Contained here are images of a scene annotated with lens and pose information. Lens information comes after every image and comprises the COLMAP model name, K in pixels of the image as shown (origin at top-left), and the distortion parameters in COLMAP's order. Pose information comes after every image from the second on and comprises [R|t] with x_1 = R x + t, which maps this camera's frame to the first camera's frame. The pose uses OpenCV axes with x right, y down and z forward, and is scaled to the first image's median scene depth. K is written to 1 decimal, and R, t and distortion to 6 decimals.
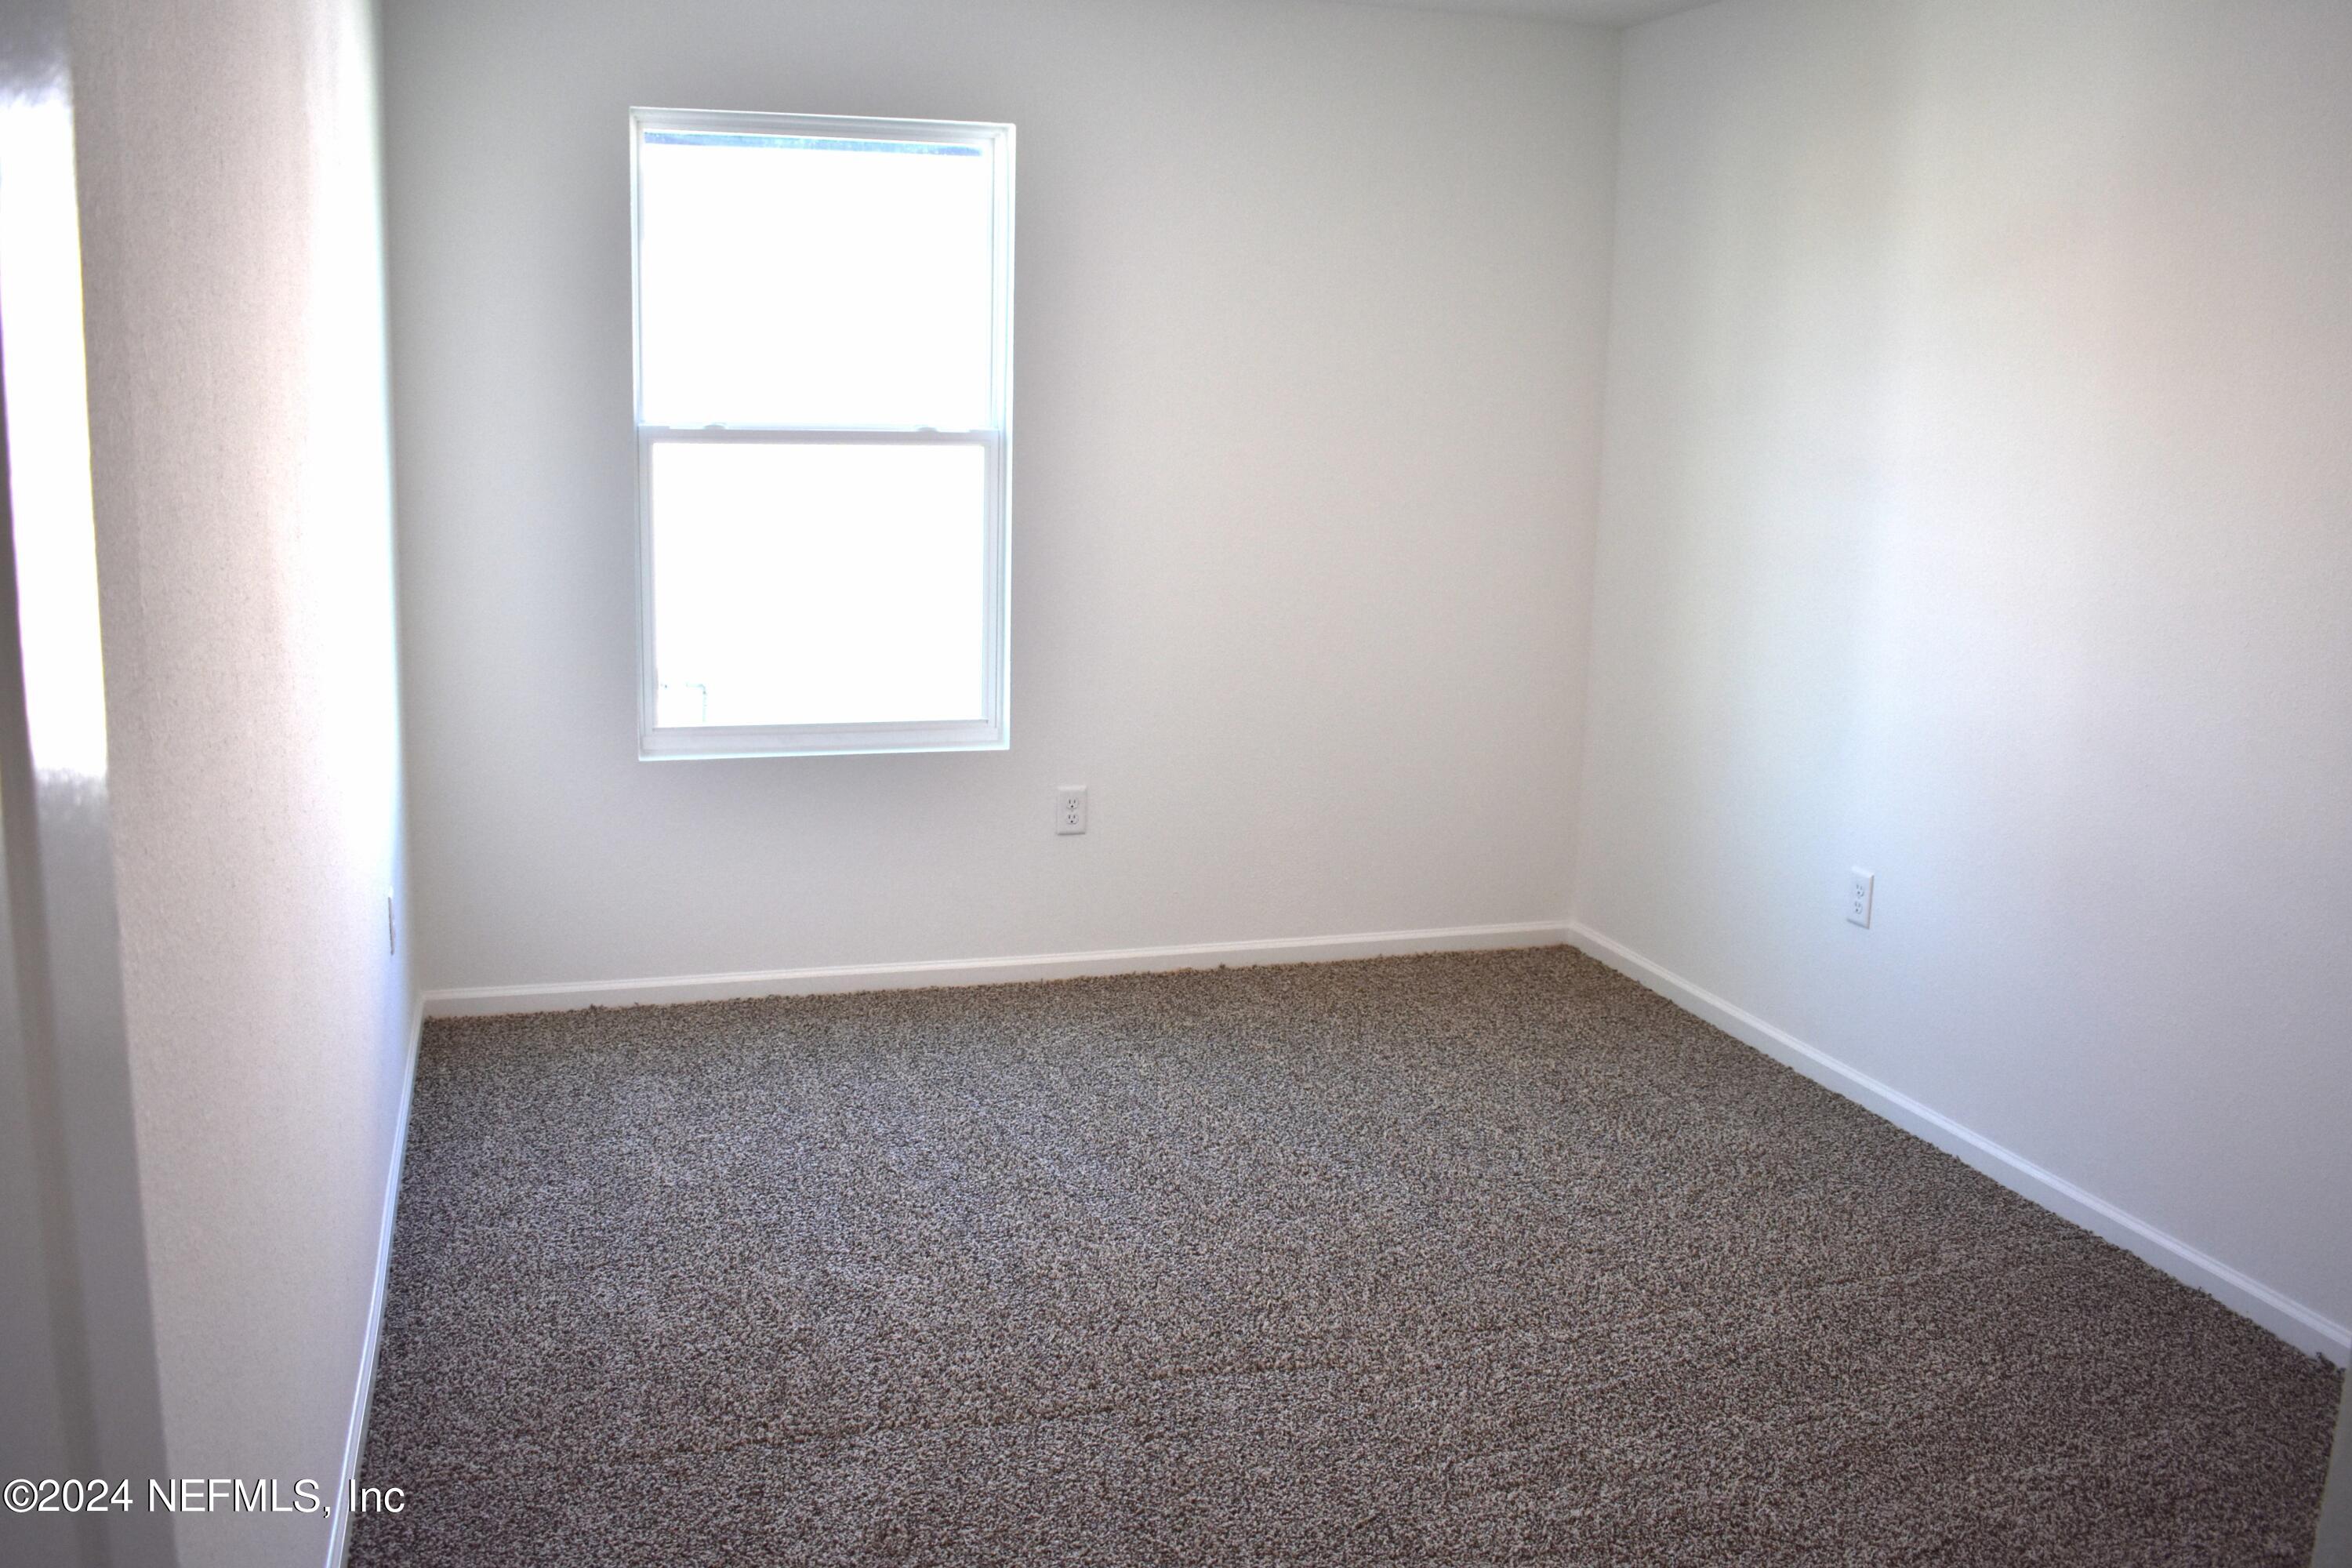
lens RADIAL K [[1851.4, 0, 1175.3], [0, 1851.4, 781.2], [0, 0, 1]] dist [-0.088232, 0.008538]
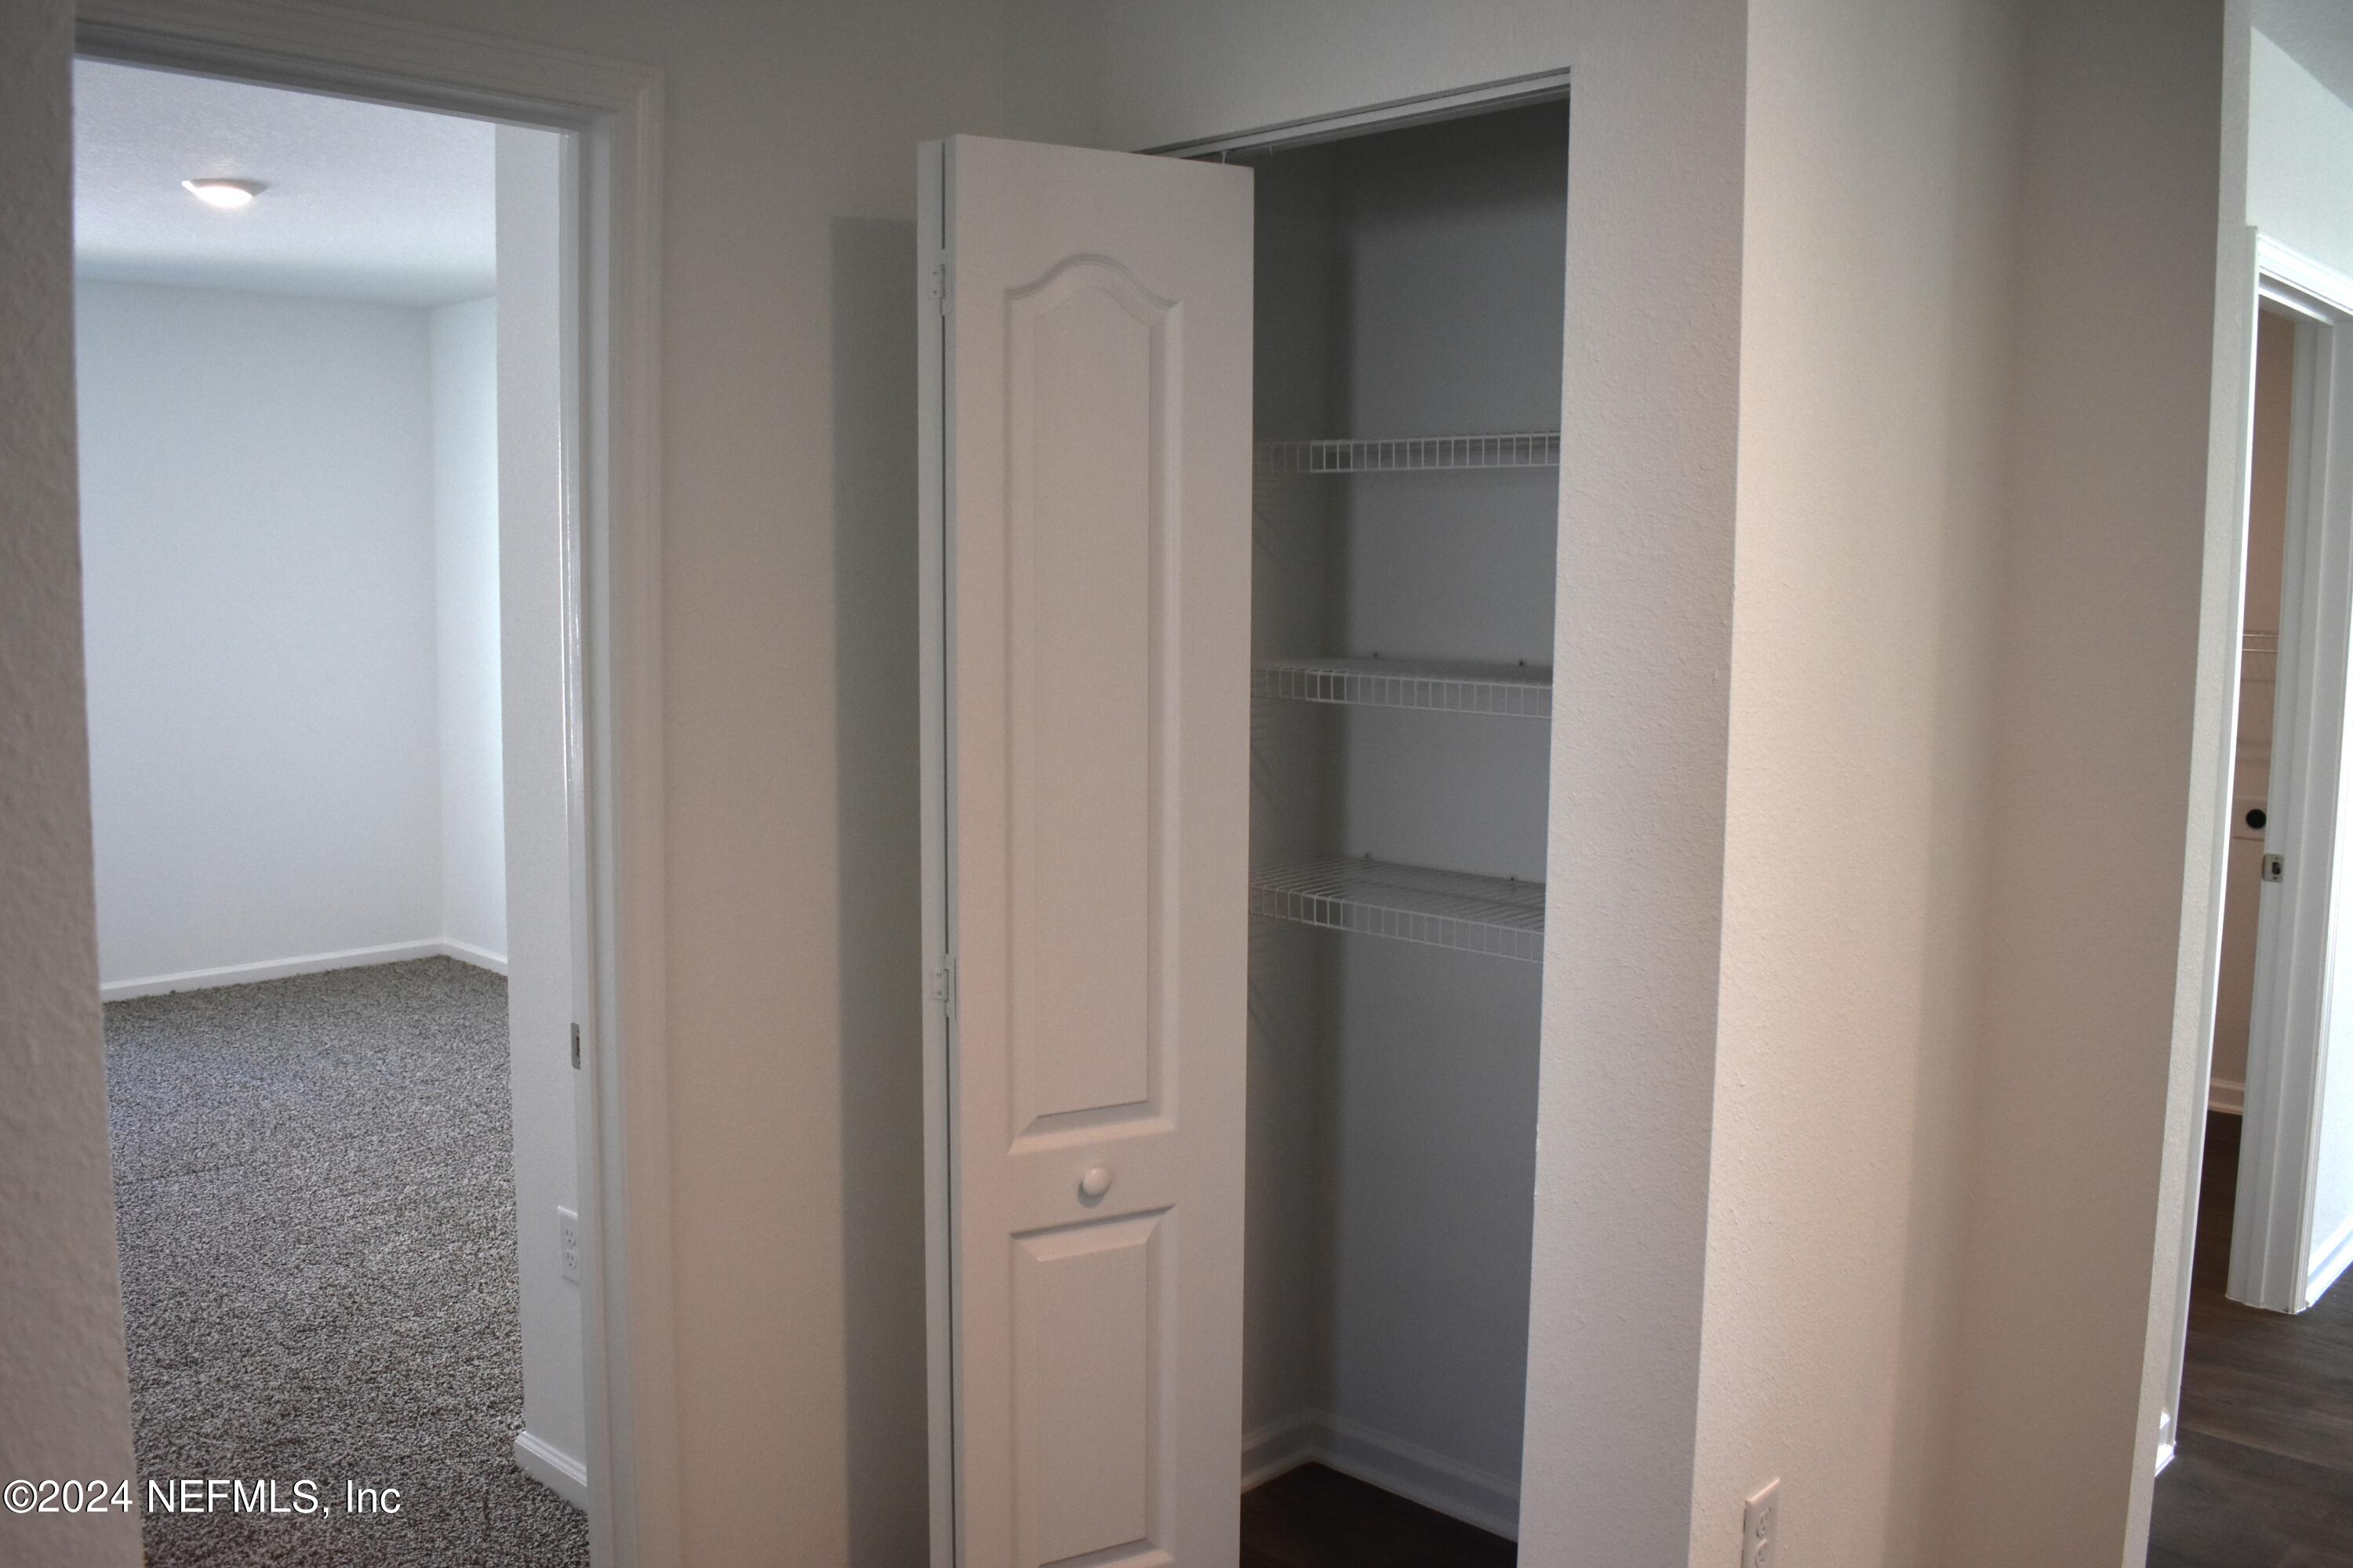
lens RADIAL K [[1852.2, 0, 1176.3], [0, 1852.2, 785.7], [0, 0, 1]] dist [-0.088232, 0.008538]
pose [[0.869083, -0.070709, 0.489587, 0.035051], [0.110739, 0.992422, -0.053246, 0.123847], [-0.482112, 0.100492, 0.870327, -0.629259]]
